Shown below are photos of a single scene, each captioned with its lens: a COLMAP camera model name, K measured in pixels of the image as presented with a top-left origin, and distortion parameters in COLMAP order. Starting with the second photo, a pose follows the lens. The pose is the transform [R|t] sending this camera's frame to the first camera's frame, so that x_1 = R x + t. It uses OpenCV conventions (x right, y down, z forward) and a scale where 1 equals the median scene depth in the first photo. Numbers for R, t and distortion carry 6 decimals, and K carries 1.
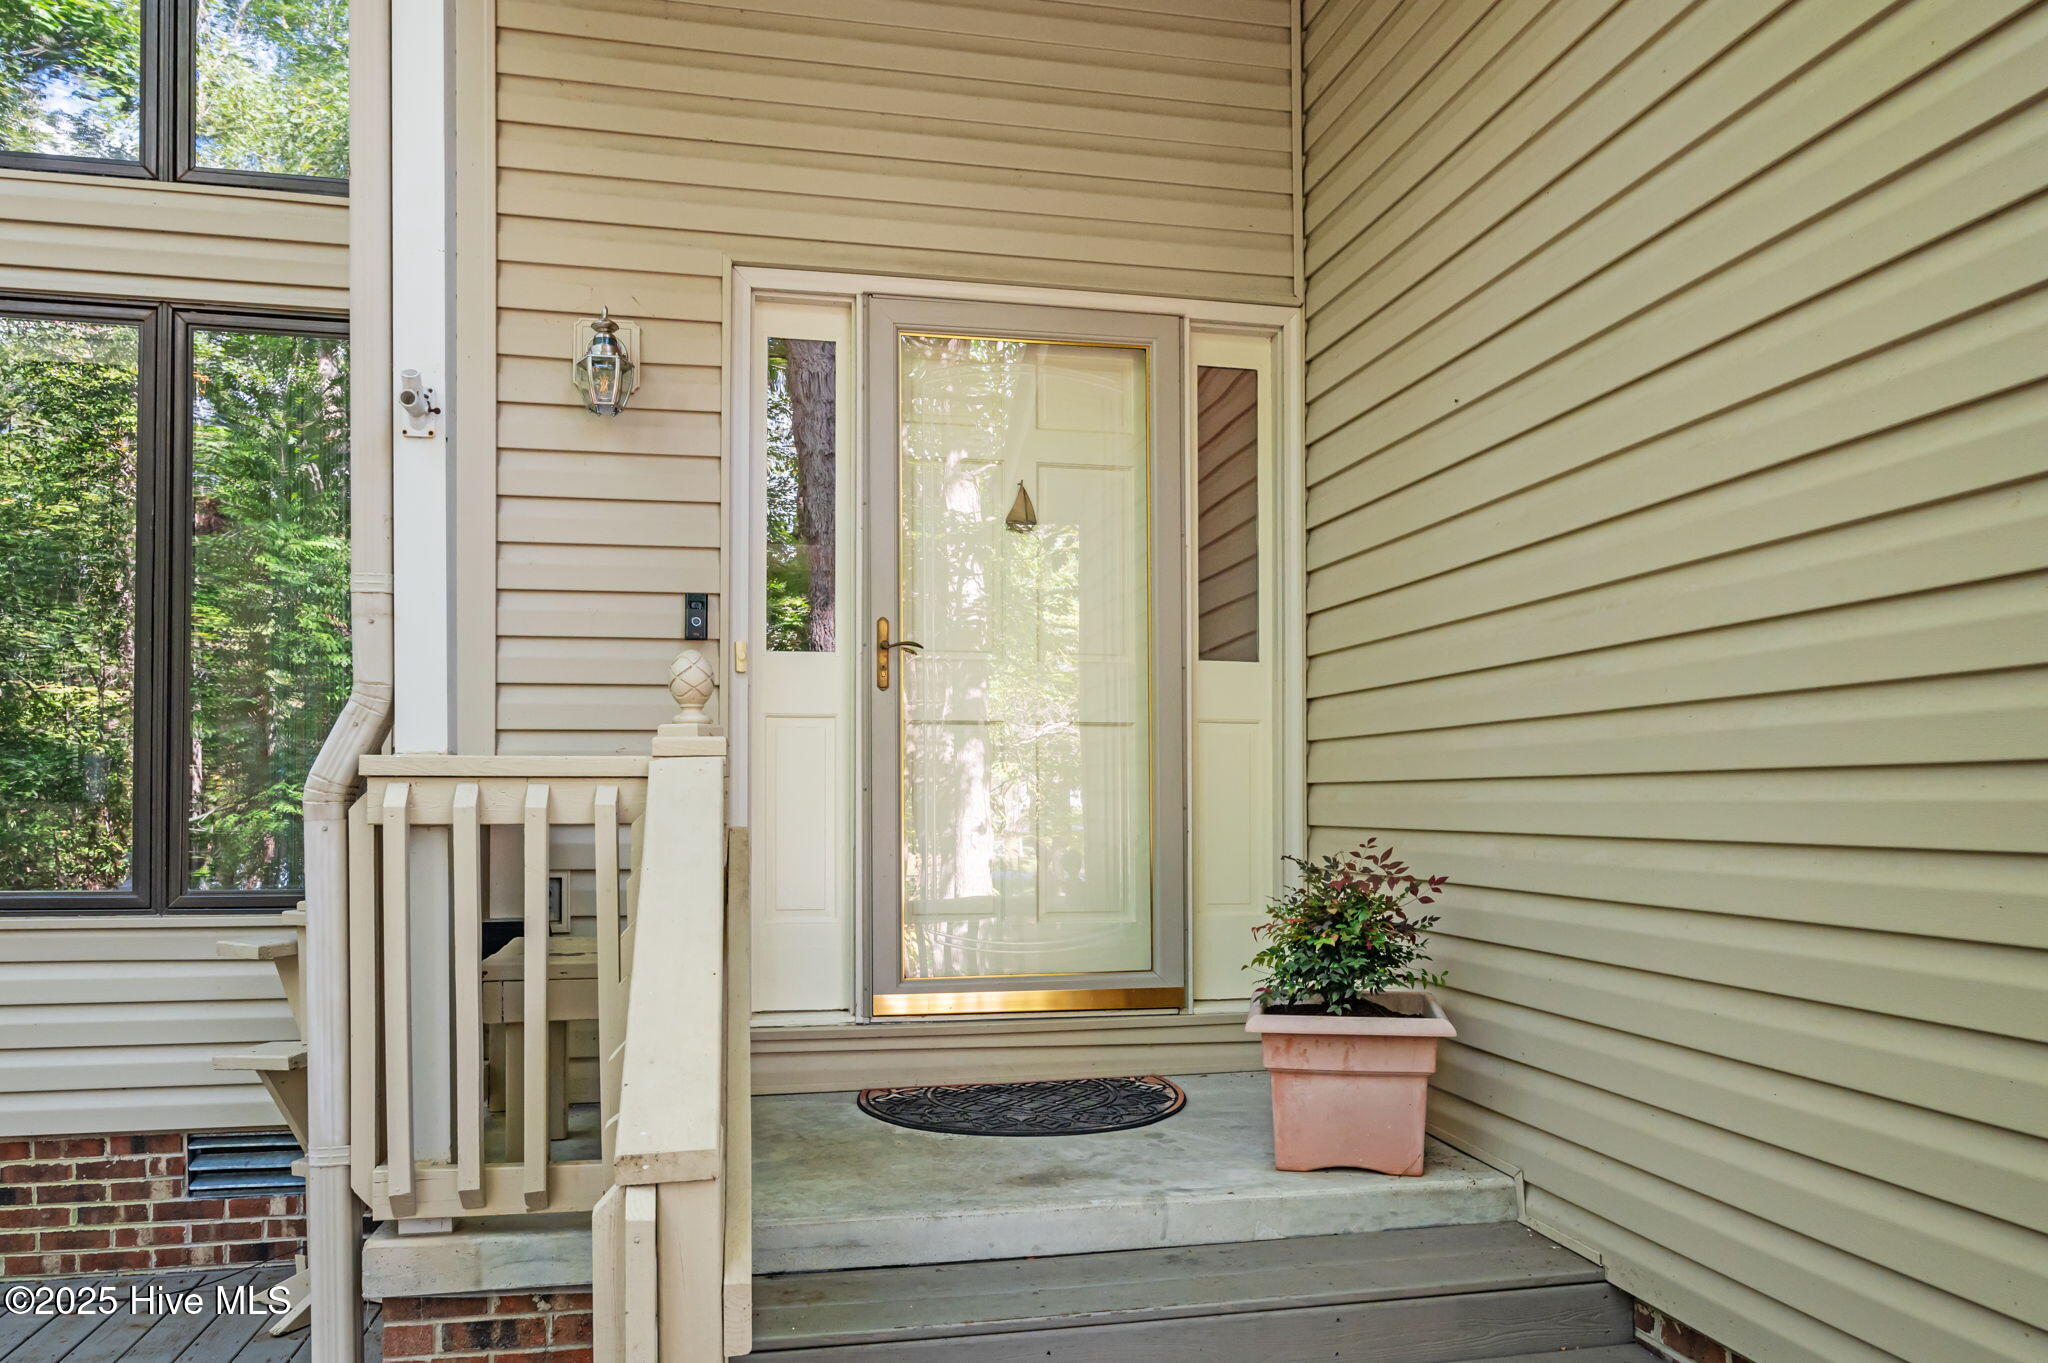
lens RADIAL K [[1465.1, 0, 1023.1], [0, 1465.1, 783.7], [0, 0, 1]] dist [-0.005040, -0.001569]
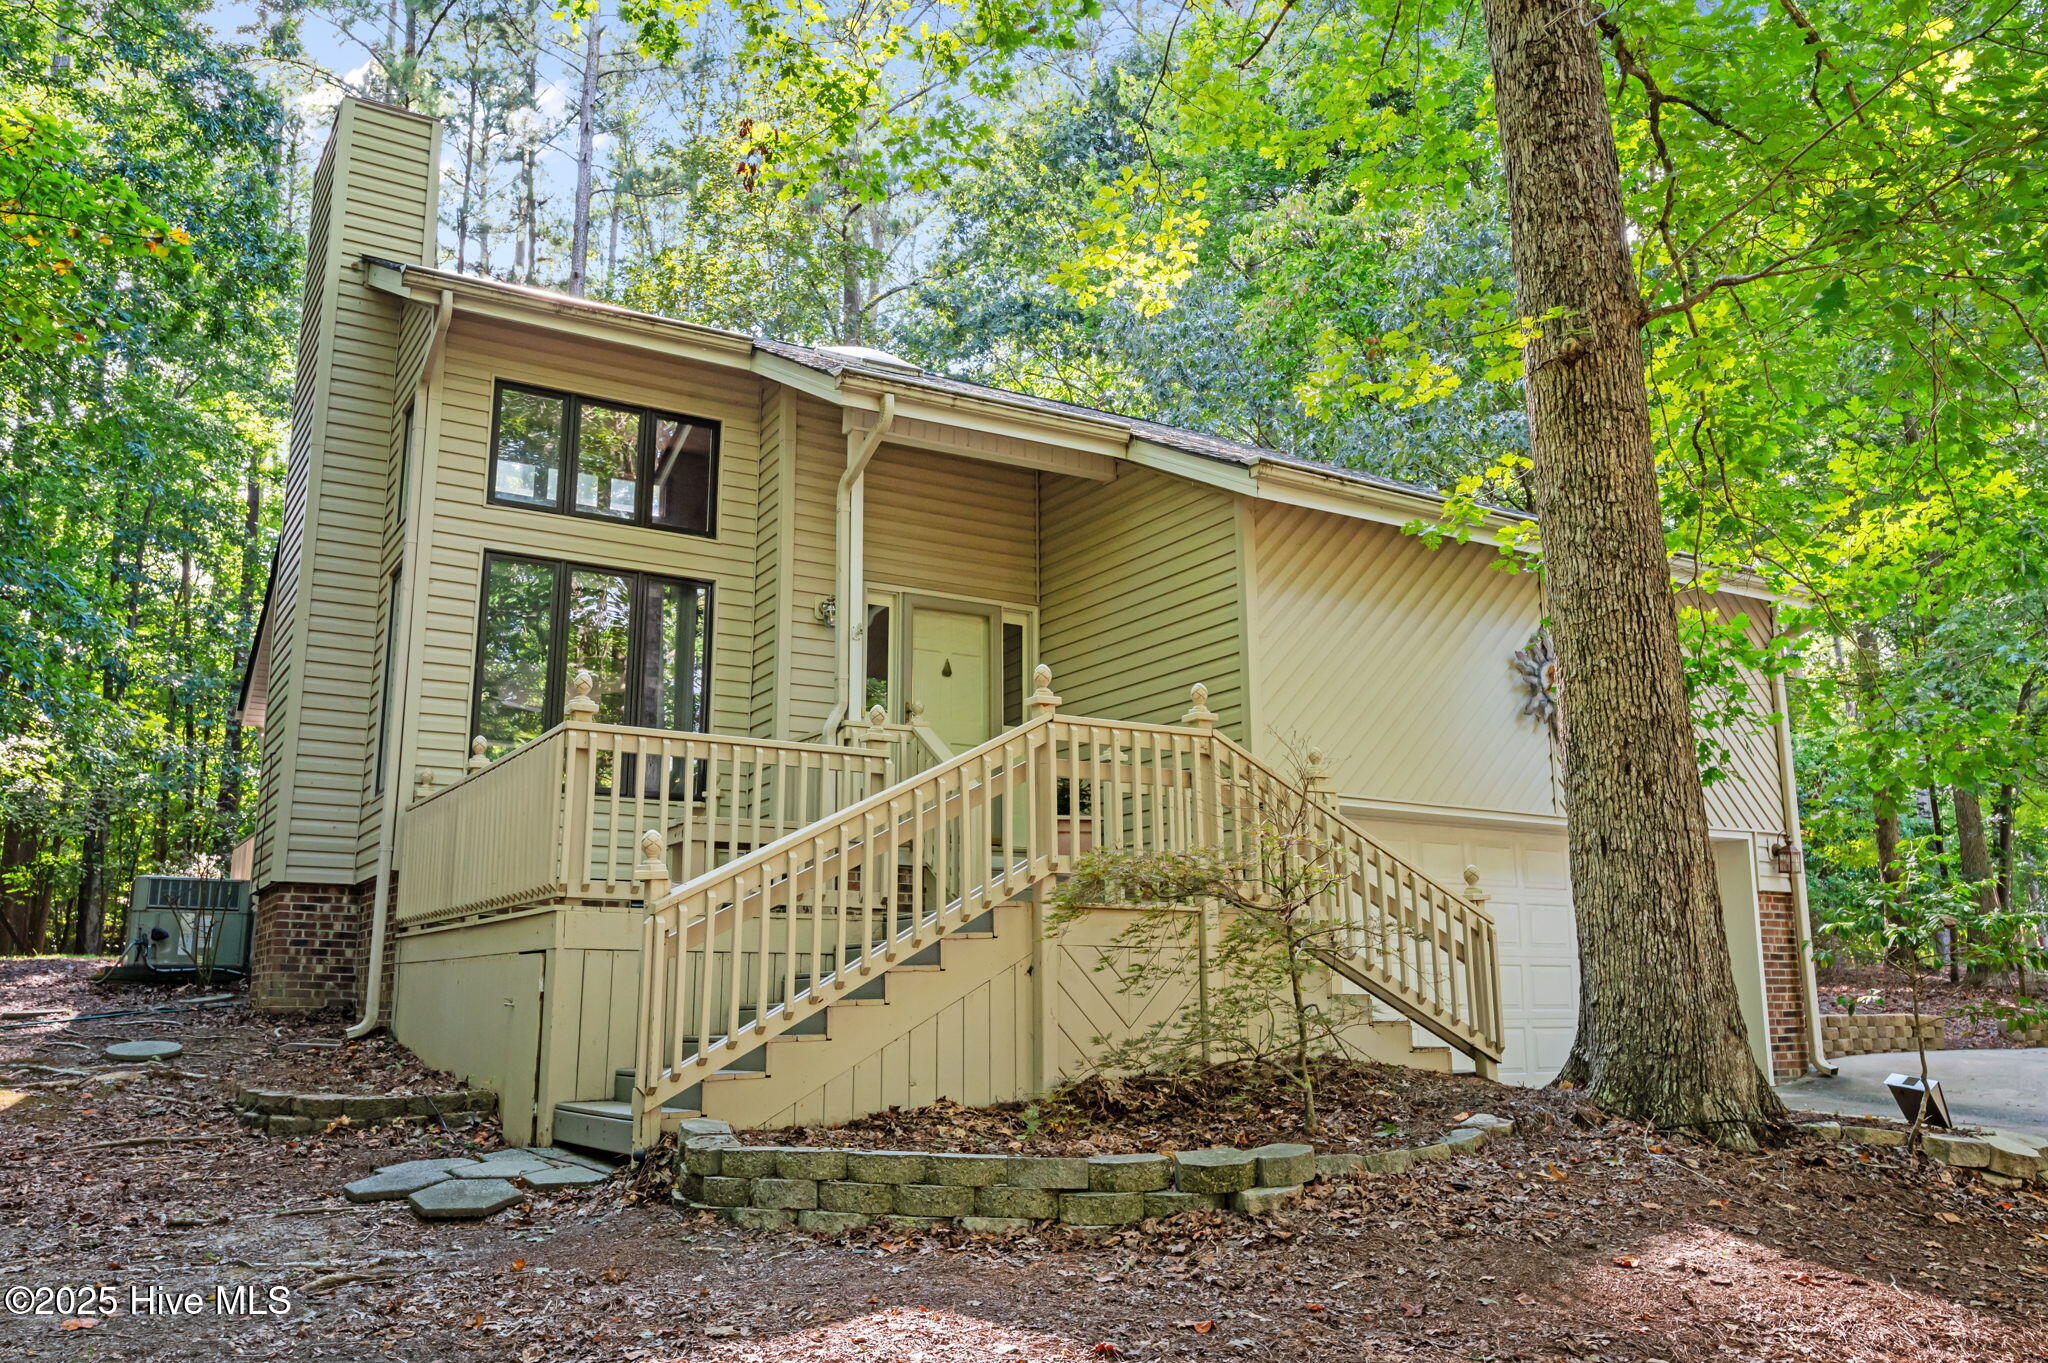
lens RADIAL K [[1693.7, 0, 1017.7], [0, 1693.7, 678.0], [0, 0, 1]] dist [0.002814, 0.003003]
pose [[0.945769, 0.062554, 0.318759, -0.914142], [0.001184, 0.980613, -0.195952, 0.470542], [-0.324837, 0.185703, 0.927359, -2.075456]]
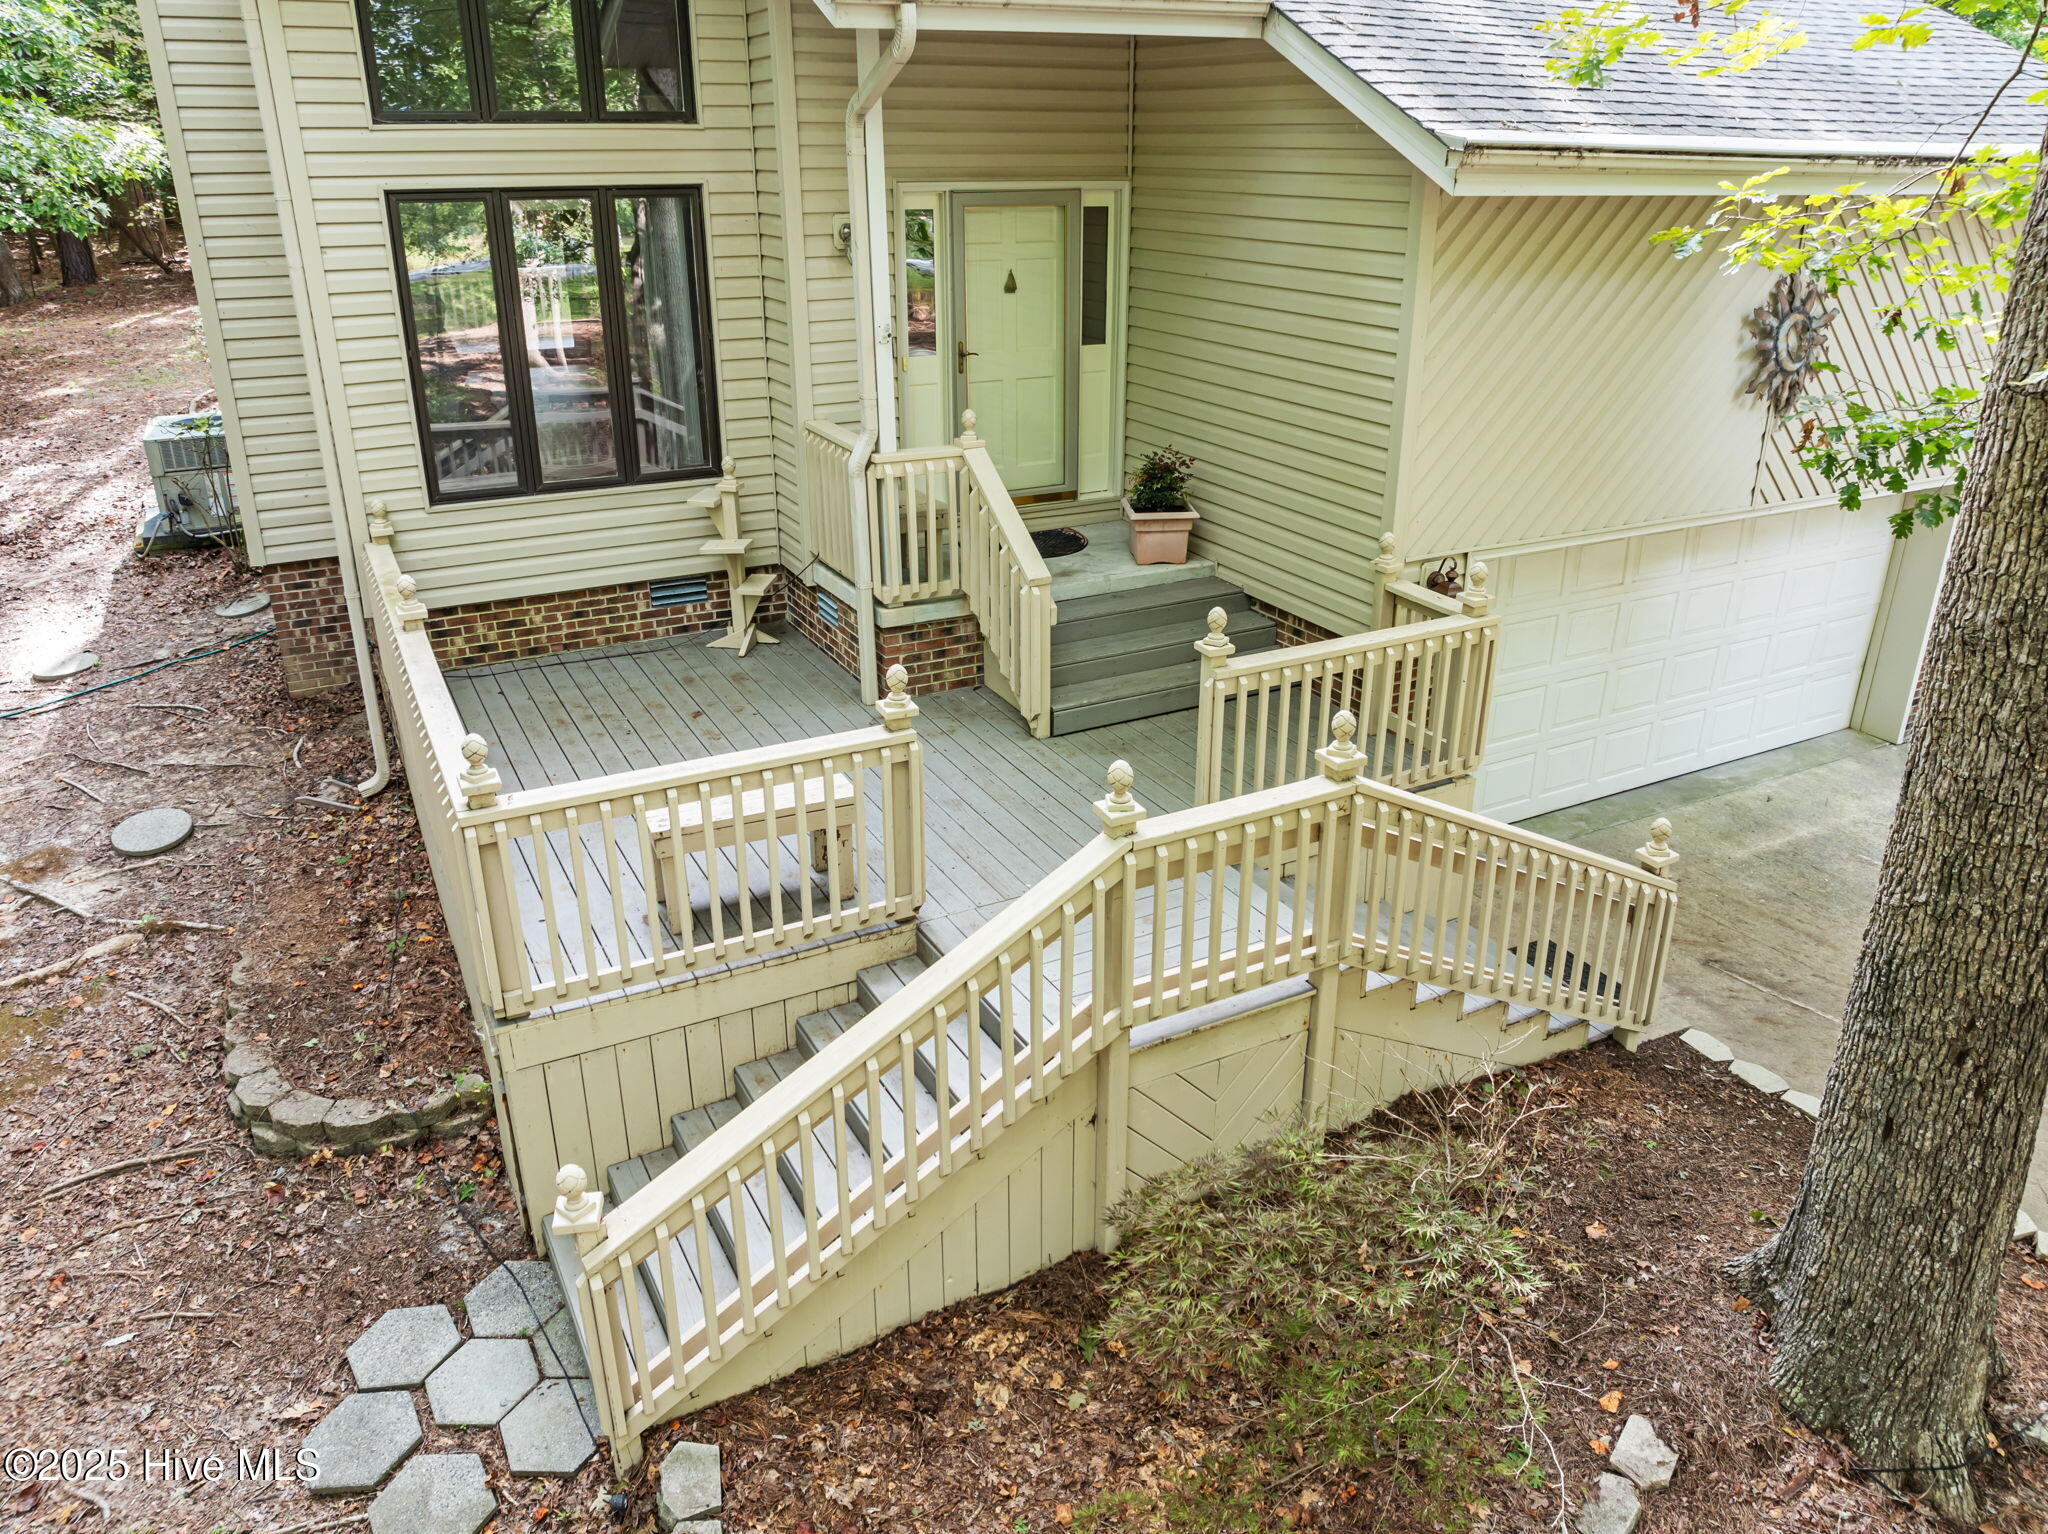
lens RADIAL K [[1460.6, 0, 1027.9], [0, 1460.6, 762.8], [0, 0, 1]] dist [-0.022318, 0.003532]
pose [[0.962040, -0.107070, 0.251029, -0.613725], [-0.002972, 0.915660, 0.401942, -0.411446], [-0.272893, -0.387431, 0.880583, -1.251069]]
